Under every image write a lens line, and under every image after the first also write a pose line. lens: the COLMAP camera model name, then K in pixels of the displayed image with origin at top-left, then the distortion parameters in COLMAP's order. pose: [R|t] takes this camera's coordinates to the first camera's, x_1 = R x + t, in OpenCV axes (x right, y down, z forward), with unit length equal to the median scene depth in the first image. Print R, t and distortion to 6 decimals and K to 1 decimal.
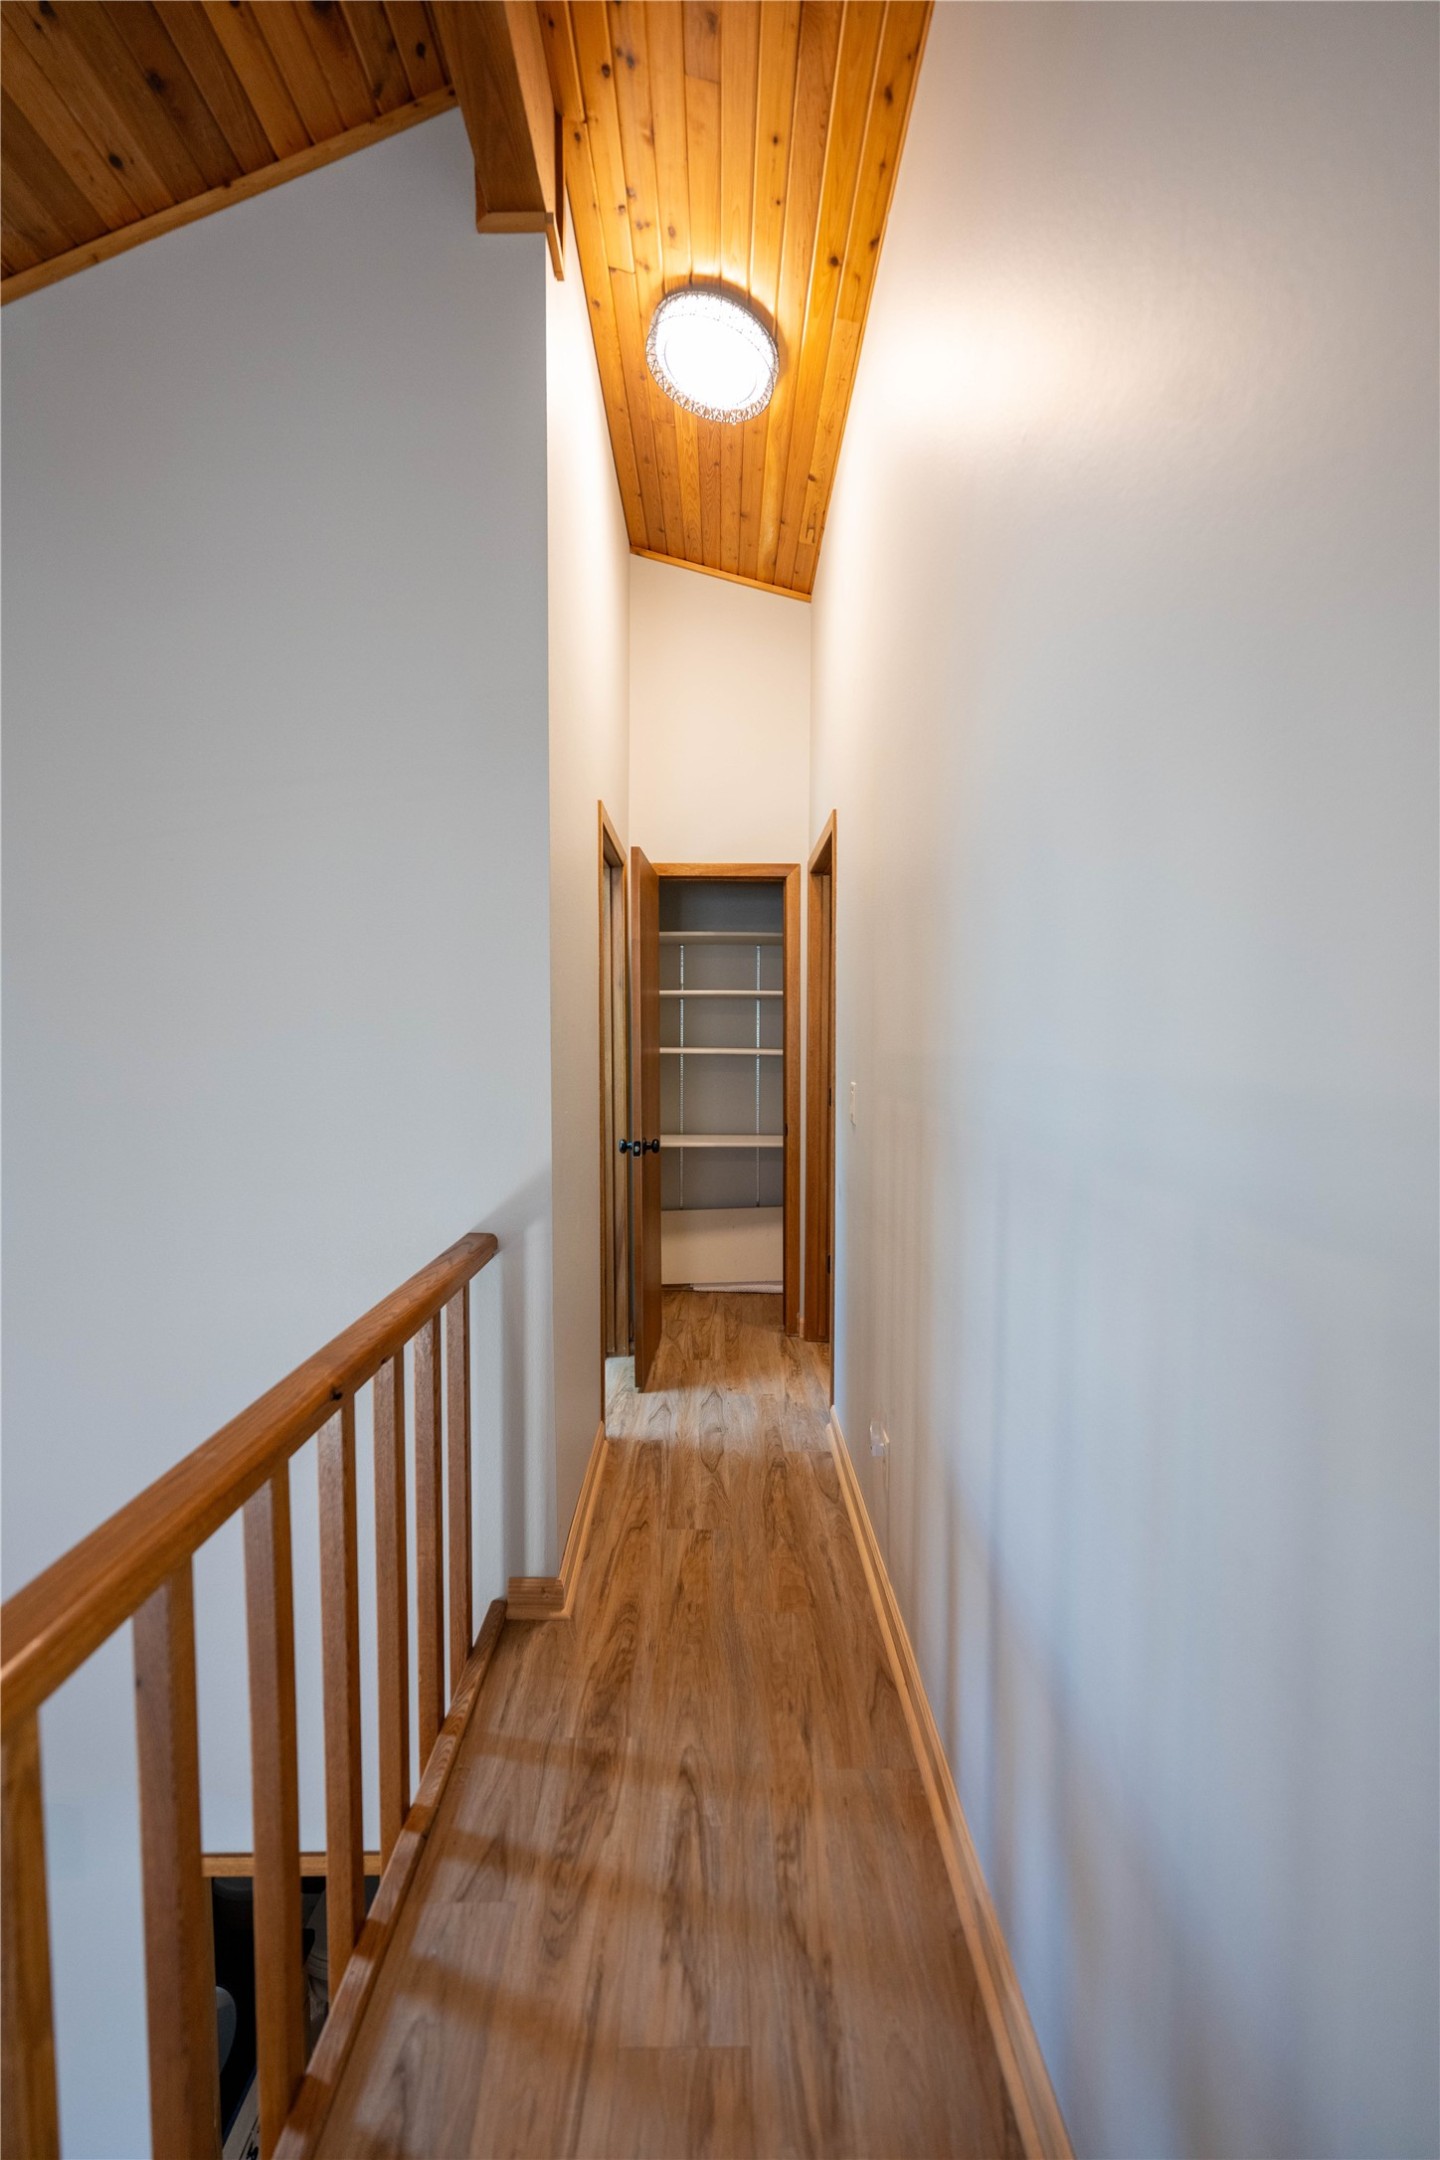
lens RADIAL K [[865.5, 0, 720.0], [0, 865.5, 1080.0], [0, 0, 1]] dist [-0.000696, -0.000416]
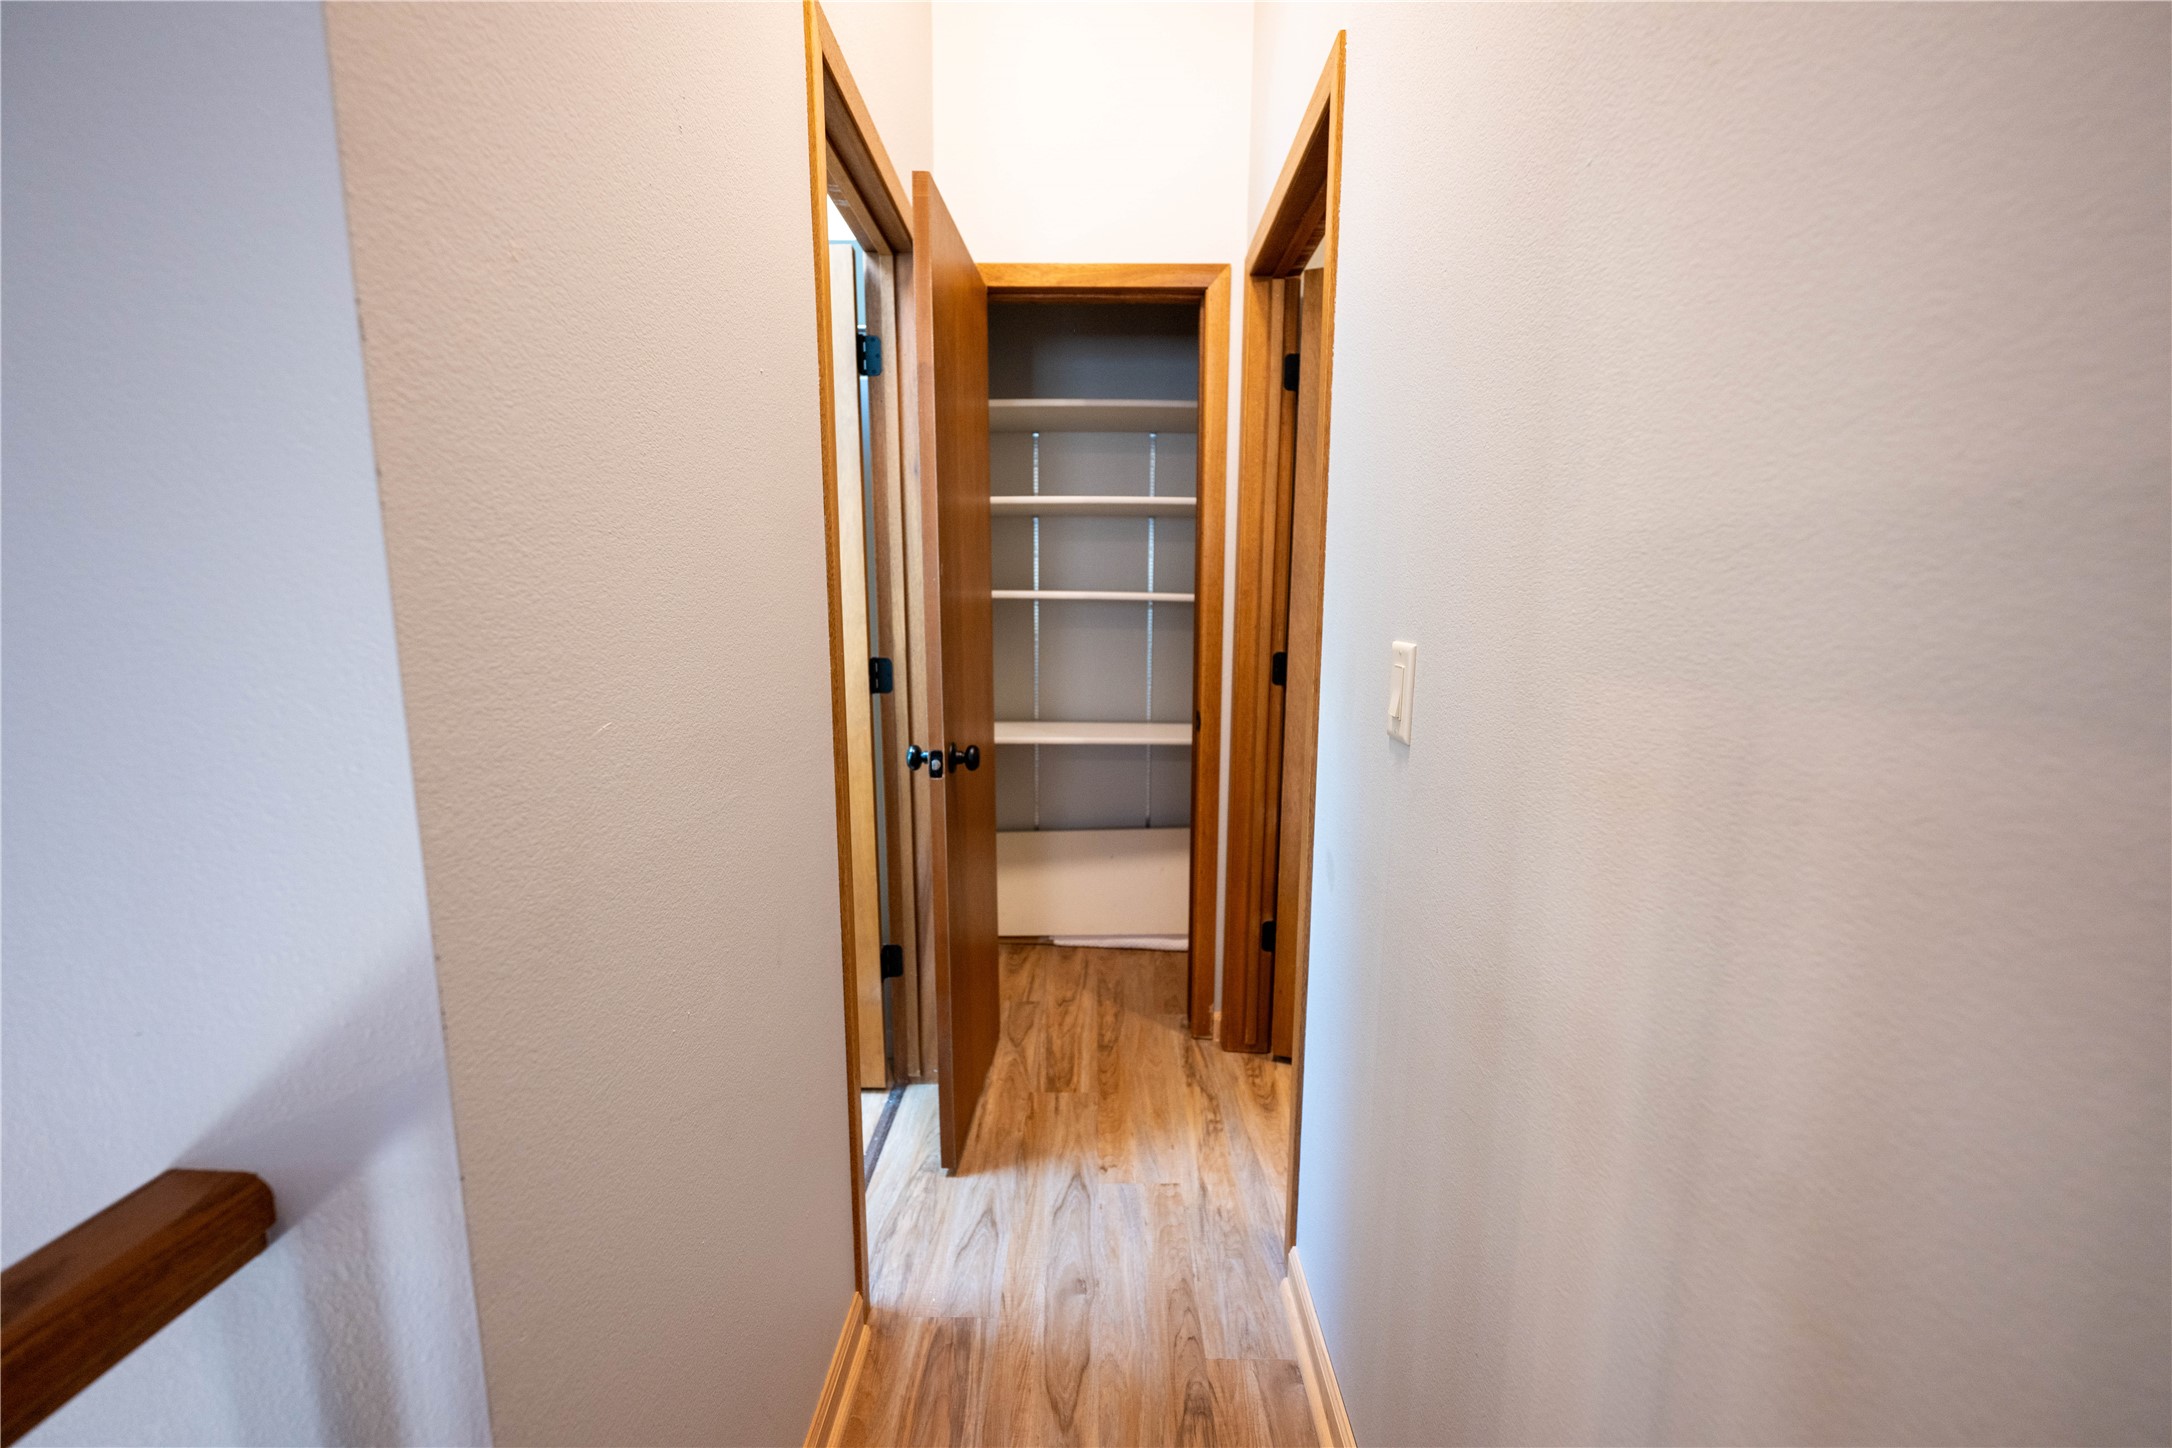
lens RADIAL K [[870.3, 0, 1091.6], [0, 870.3, 729.1], [0, 0, 1]] dist [-0.000696, -0.000416]
pose [[0.999944, 0.004530, -0.009529, 0.006830], [-0.003556, 0.994992, 0.099888, 0.001759], [0.009933, -0.099848, 0.994953, 0.405140]]
